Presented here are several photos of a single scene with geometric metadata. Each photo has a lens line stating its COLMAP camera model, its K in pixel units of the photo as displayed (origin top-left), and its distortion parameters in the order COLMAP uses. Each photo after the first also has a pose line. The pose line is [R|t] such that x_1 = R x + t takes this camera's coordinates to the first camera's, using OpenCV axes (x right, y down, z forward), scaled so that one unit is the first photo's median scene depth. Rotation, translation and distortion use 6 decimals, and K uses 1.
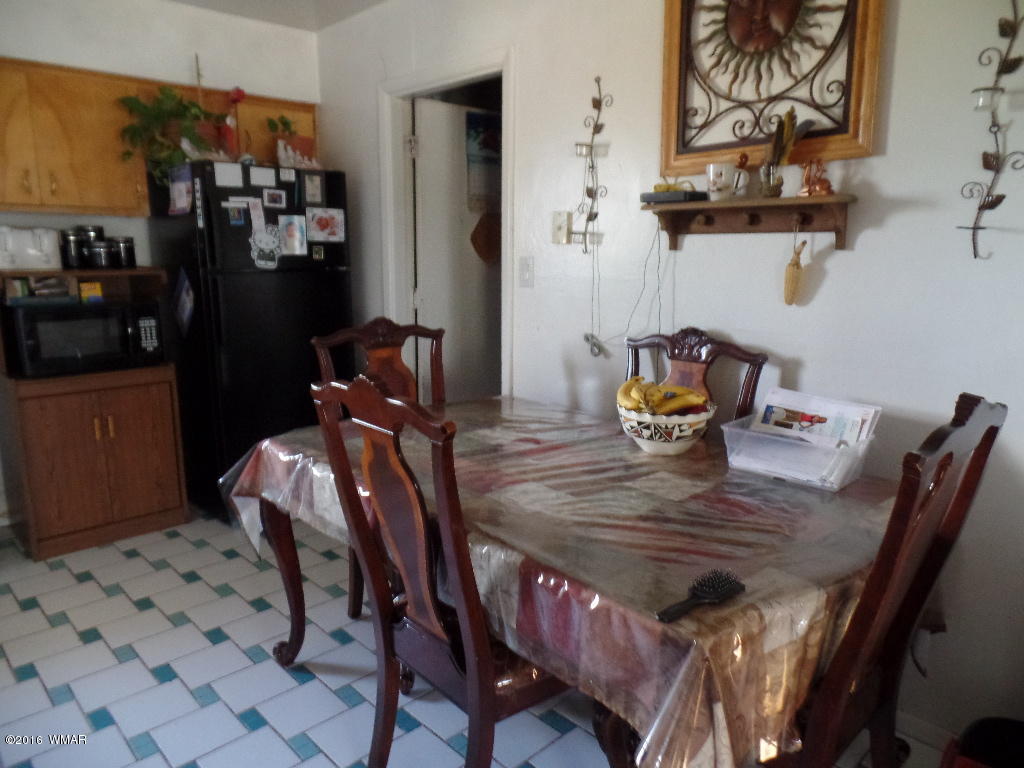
lens RADIAL K [[698.7, 0, 512.2], [0, 698.7, 385.1], [0, 0, 1]] dist [0.008659, -0.004317]
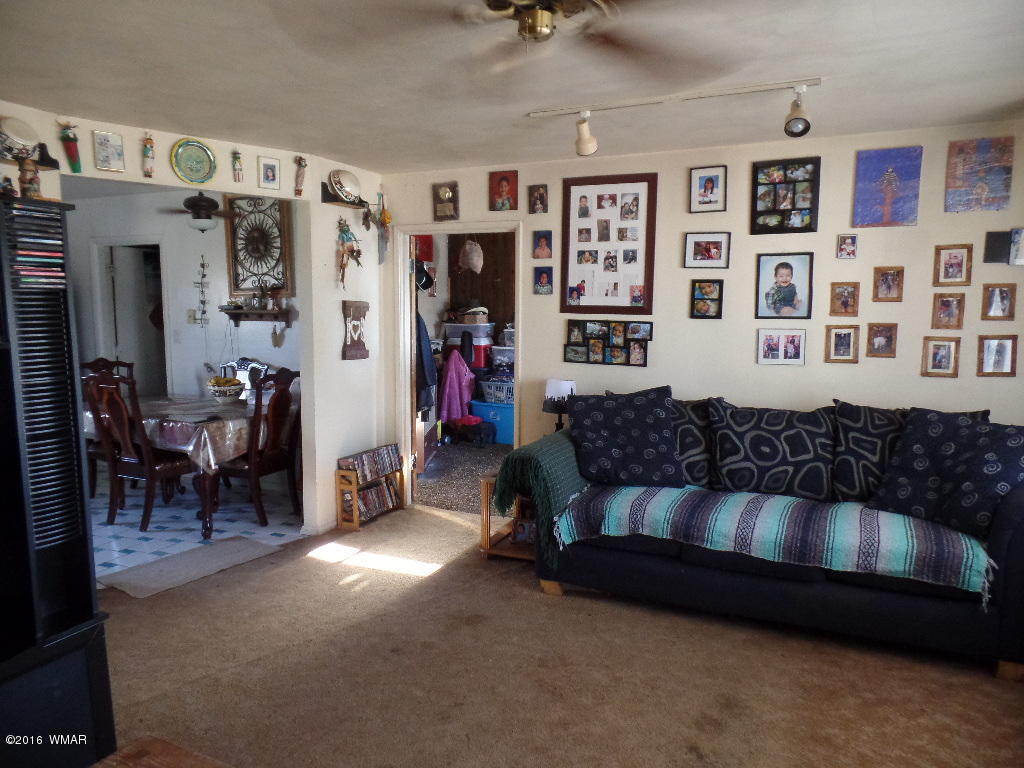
lens RADIAL K [[698.7, 0, 515.9], [0, 698.7, 380.6], [0, 0, 1]] dist [0.008659, -0.004317]
pose [[0.921323, -0.043654, 0.386340, 0.190810], [0.074748, 0.995028, -0.065825, 0.255671], [-0.381546, 0.089524, 0.920004, -1.797354]]
